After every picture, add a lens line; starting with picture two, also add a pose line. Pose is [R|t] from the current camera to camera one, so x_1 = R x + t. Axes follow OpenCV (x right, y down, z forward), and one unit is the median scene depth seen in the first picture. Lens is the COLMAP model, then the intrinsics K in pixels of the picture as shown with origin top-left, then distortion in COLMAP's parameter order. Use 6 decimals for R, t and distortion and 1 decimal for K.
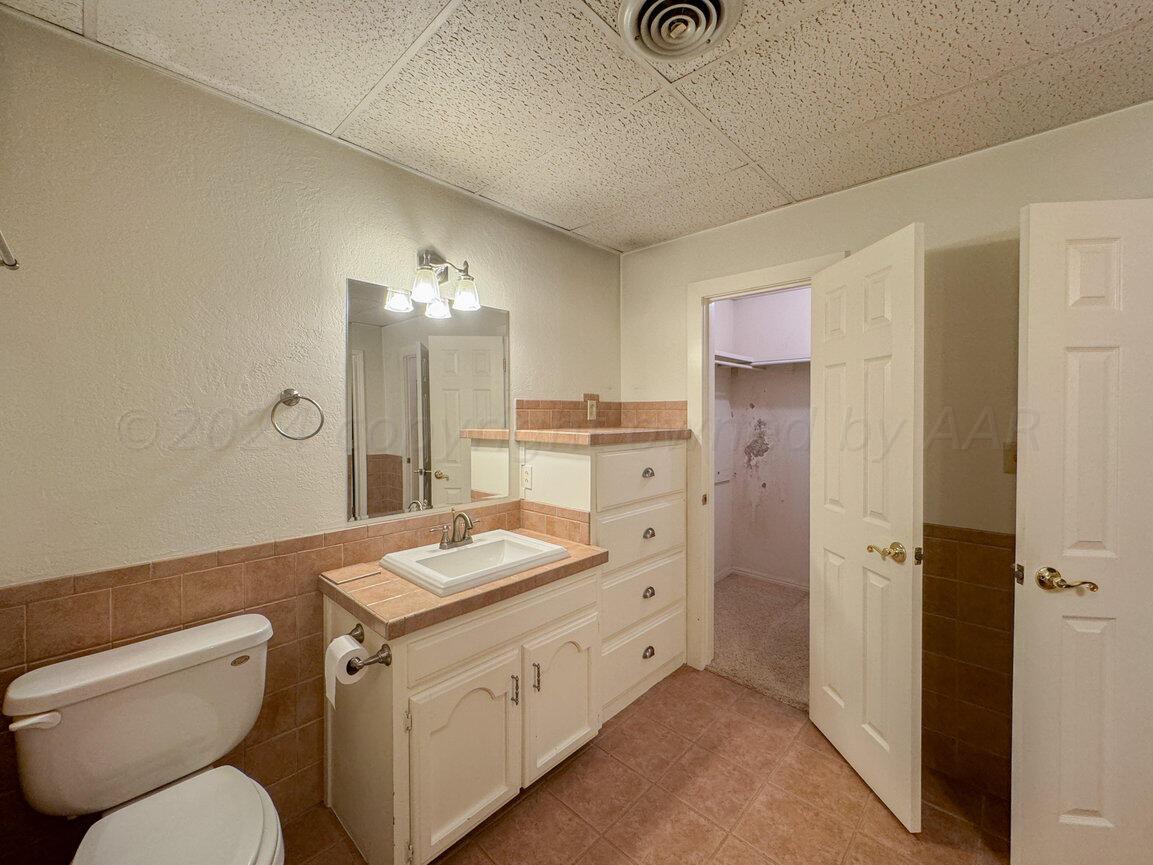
lens RADIAL K [[473.2, 0, 585.4], [0, 473.2, 416.3], [0, 0, 1]] dist [-0.000690, -0.000210]
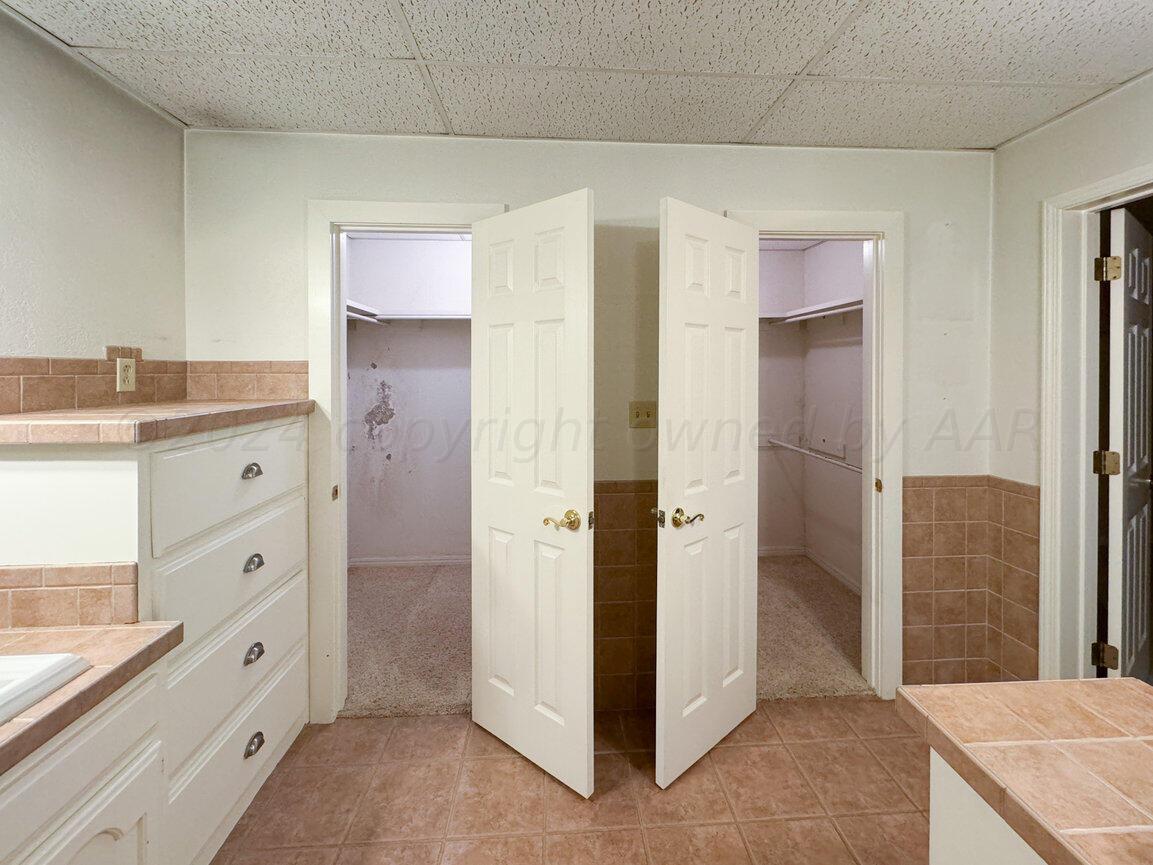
lens RADIAL K [[473.2, 0, 572.2], [0, 473.2, 372.1], [0, 0, 1]] dist [-0.000690, -0.000210]
pose [[0.688155, -0.005790, 0.725541, -0.038660], [0.007652, 0.999970, 0.000722, -0.015514], [-0.725524, 0.005055, 0.688179, 0.244688]]
